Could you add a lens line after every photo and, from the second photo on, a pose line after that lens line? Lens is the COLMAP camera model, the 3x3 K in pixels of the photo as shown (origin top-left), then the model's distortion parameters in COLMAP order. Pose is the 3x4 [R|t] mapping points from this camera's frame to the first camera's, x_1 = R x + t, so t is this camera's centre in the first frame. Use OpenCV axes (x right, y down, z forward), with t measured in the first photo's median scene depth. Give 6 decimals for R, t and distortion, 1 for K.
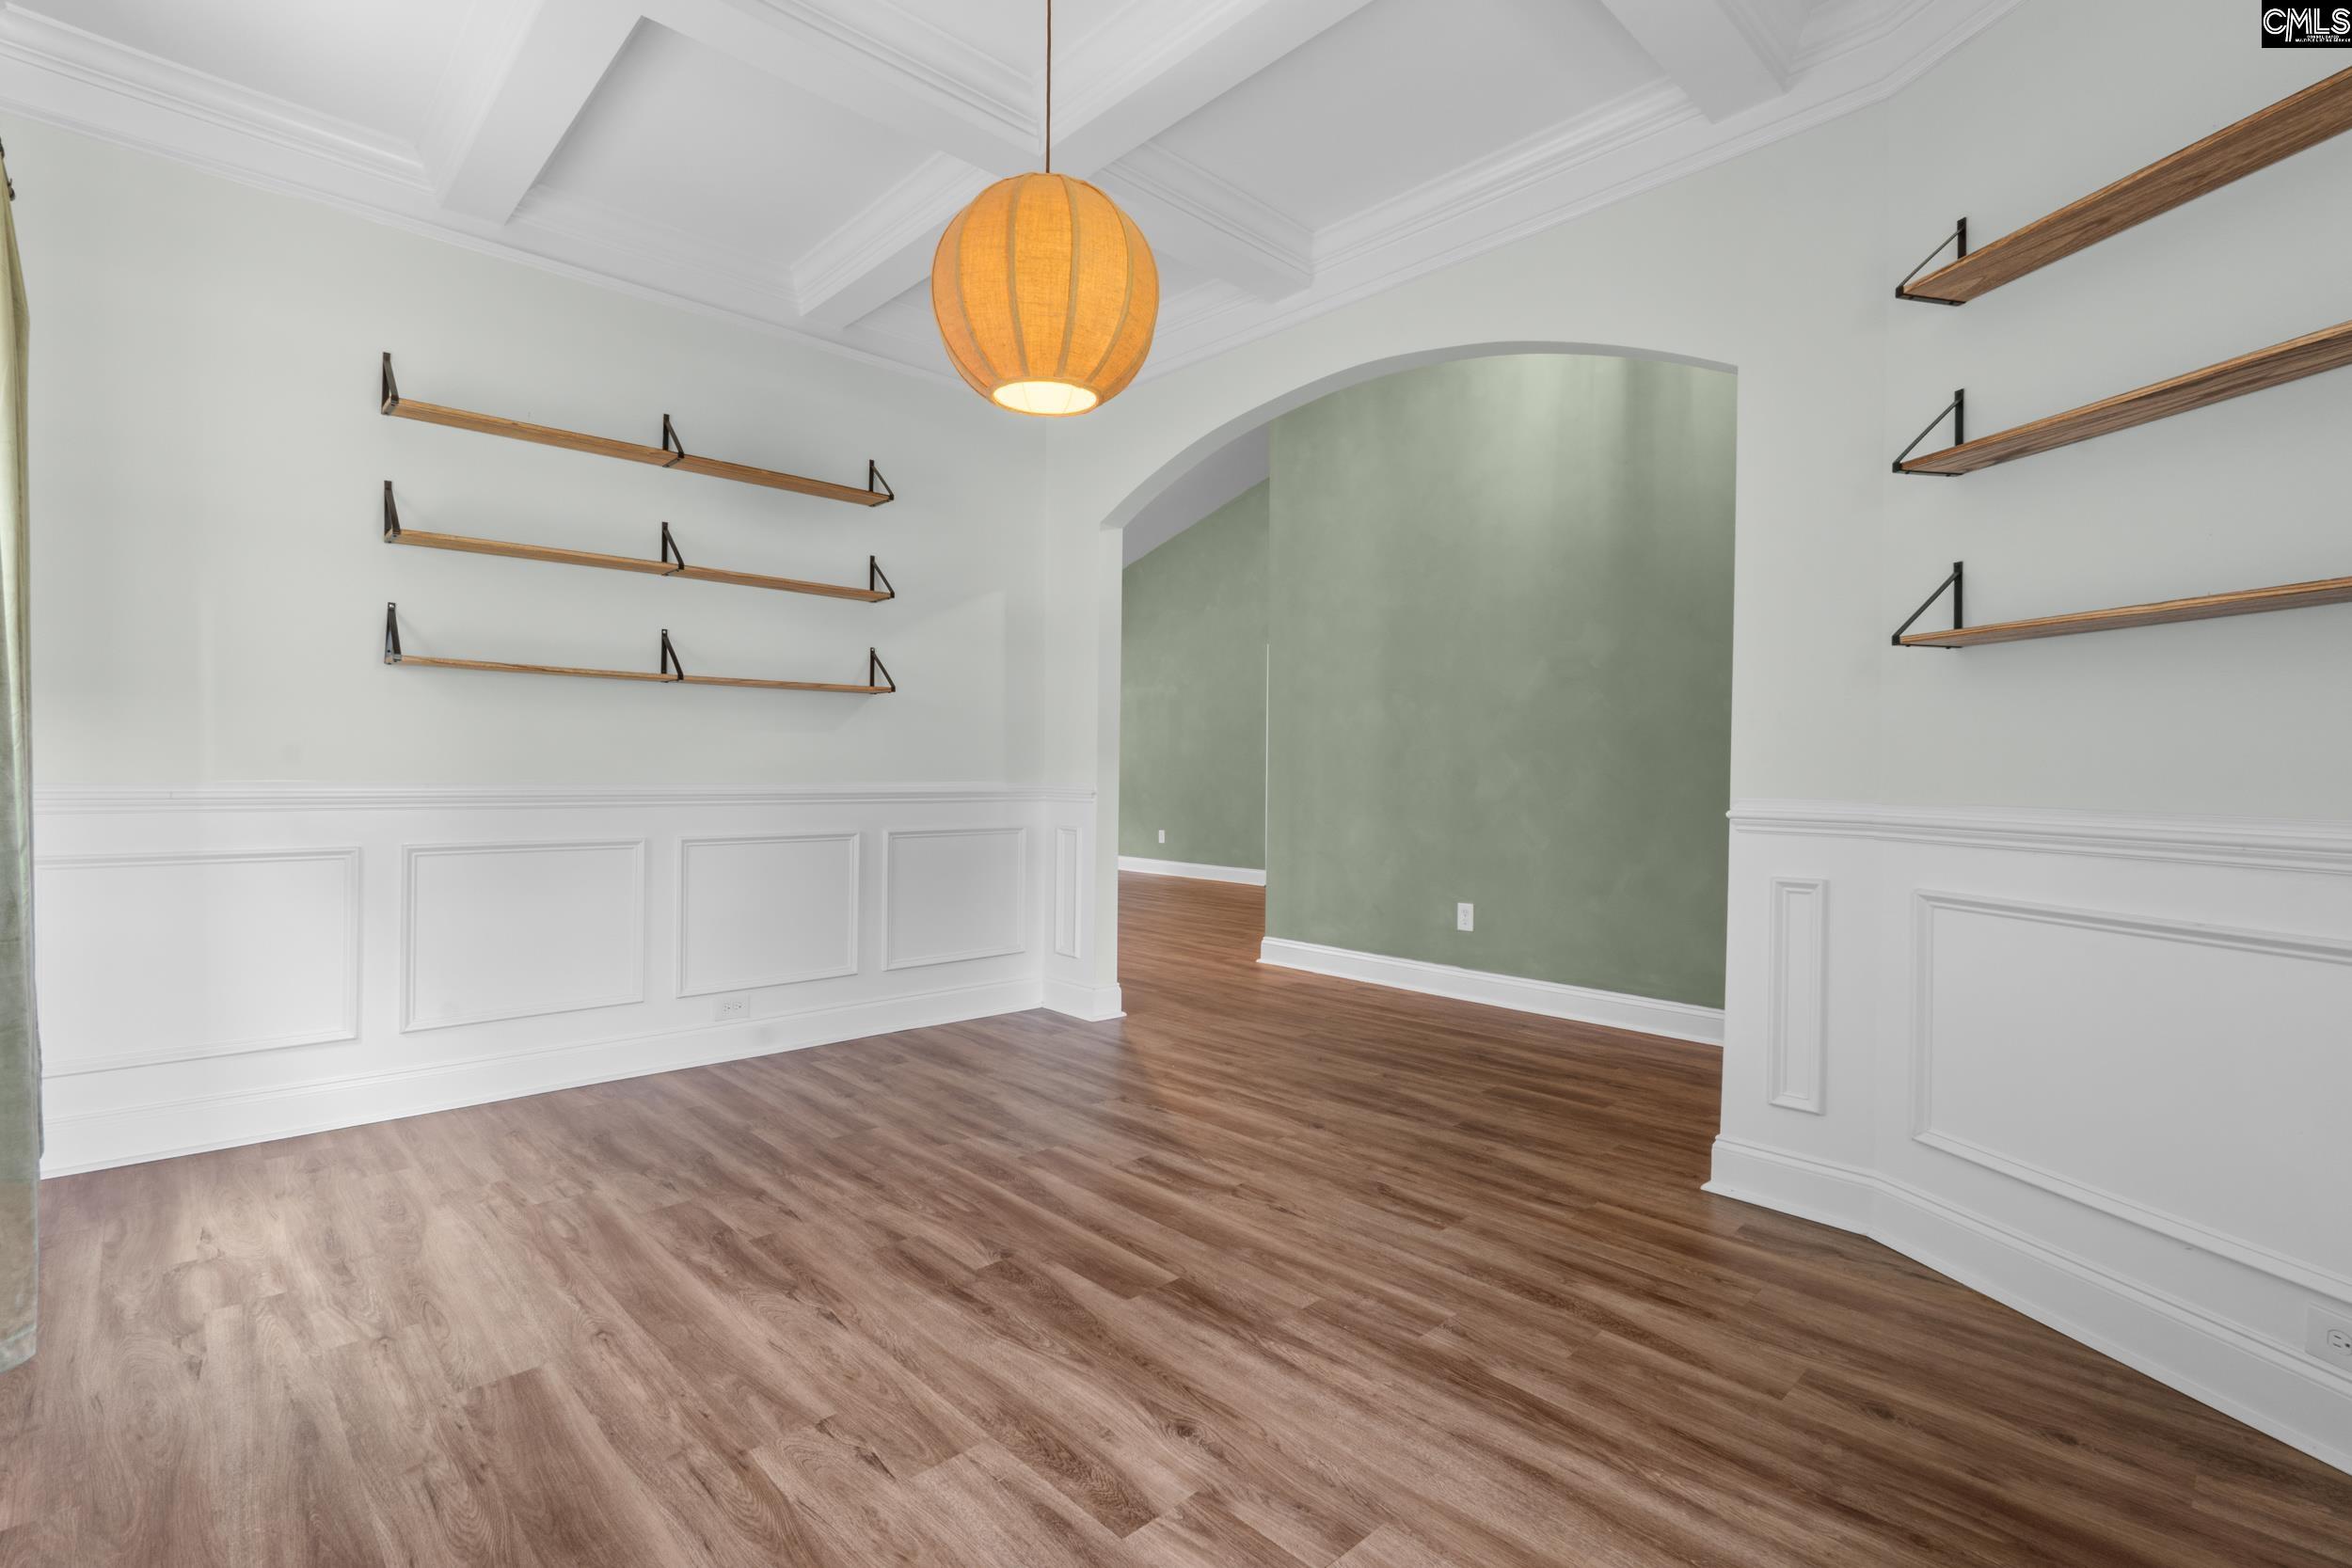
lens RADIAL K [[1069.6, 0, 1176.3], [0, 1069.6, 775.2], [0, 0, 1]] dist [-0.021479, -0.000192]
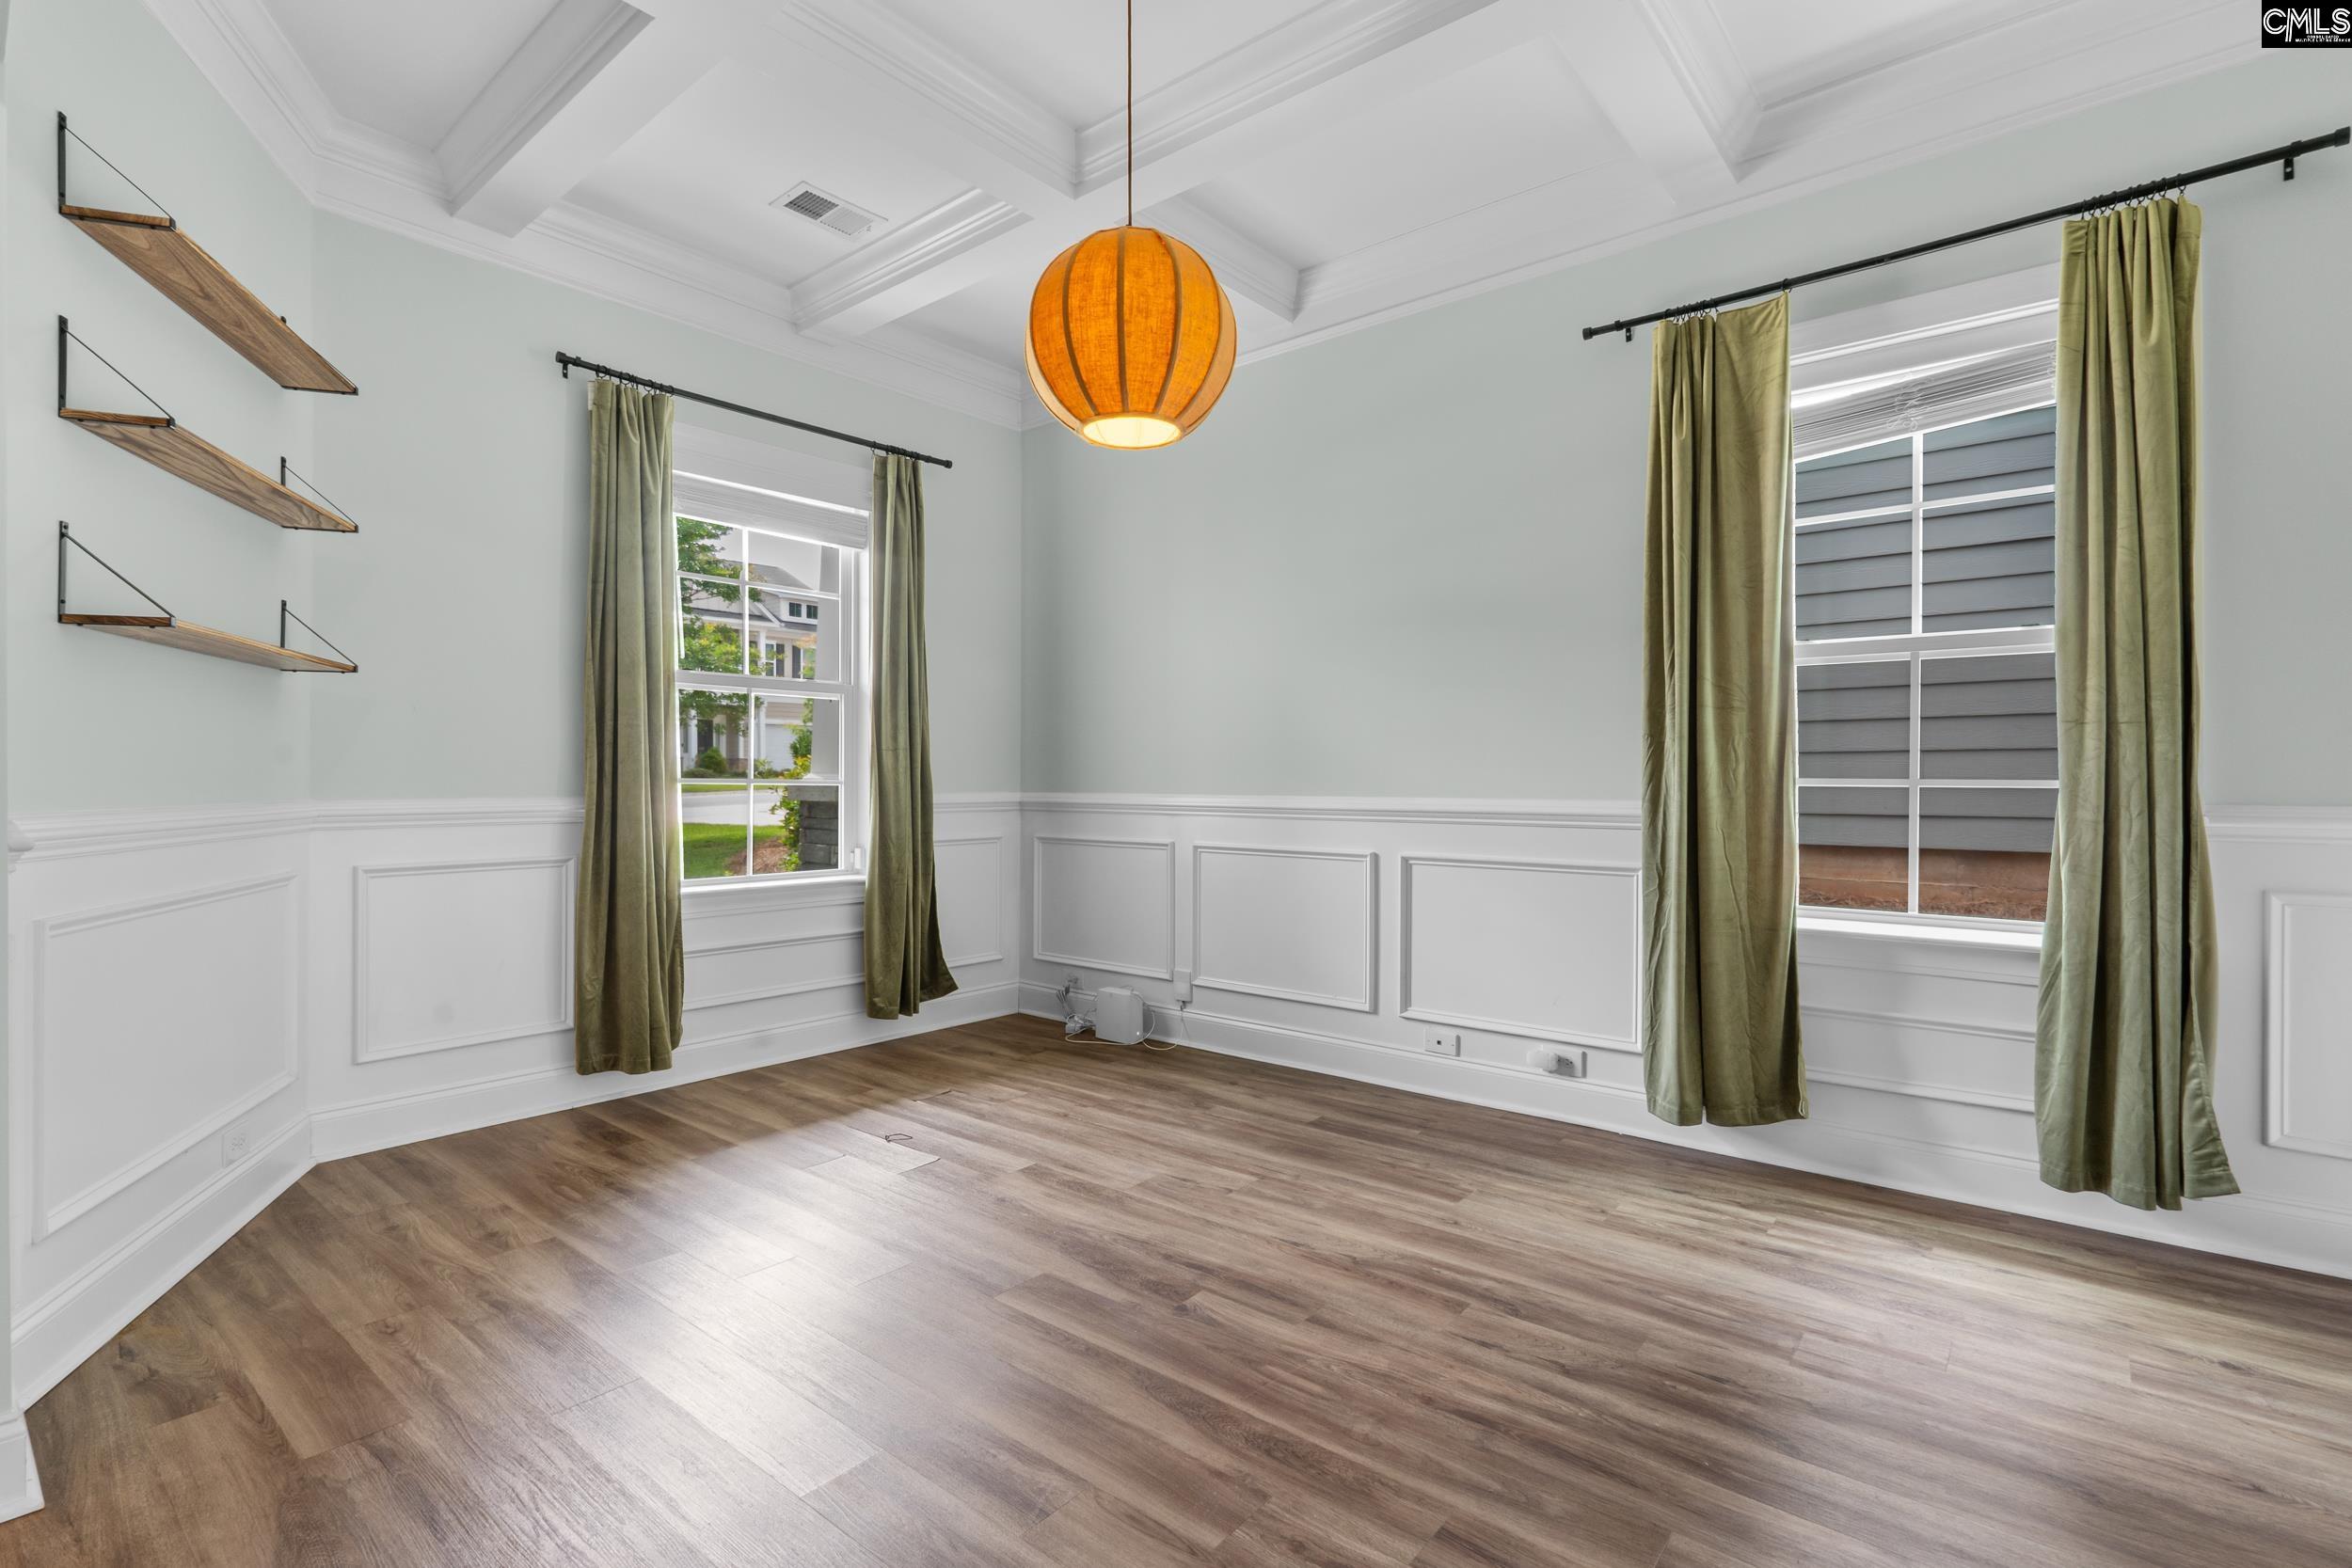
lens RADIAL K [[1087.9, 0, 1164.4], [0, 1087.9, 780.5], [0, 0, 1]] dist [-0.004988, -0.000663]
pose [[-0.994013, -0.012518, -0.108544, -0.039426], [-0.013101, 0.999903, 0.004665, -0.009730], [0.108475, 0.006059, -0.994081, 2.033448]]
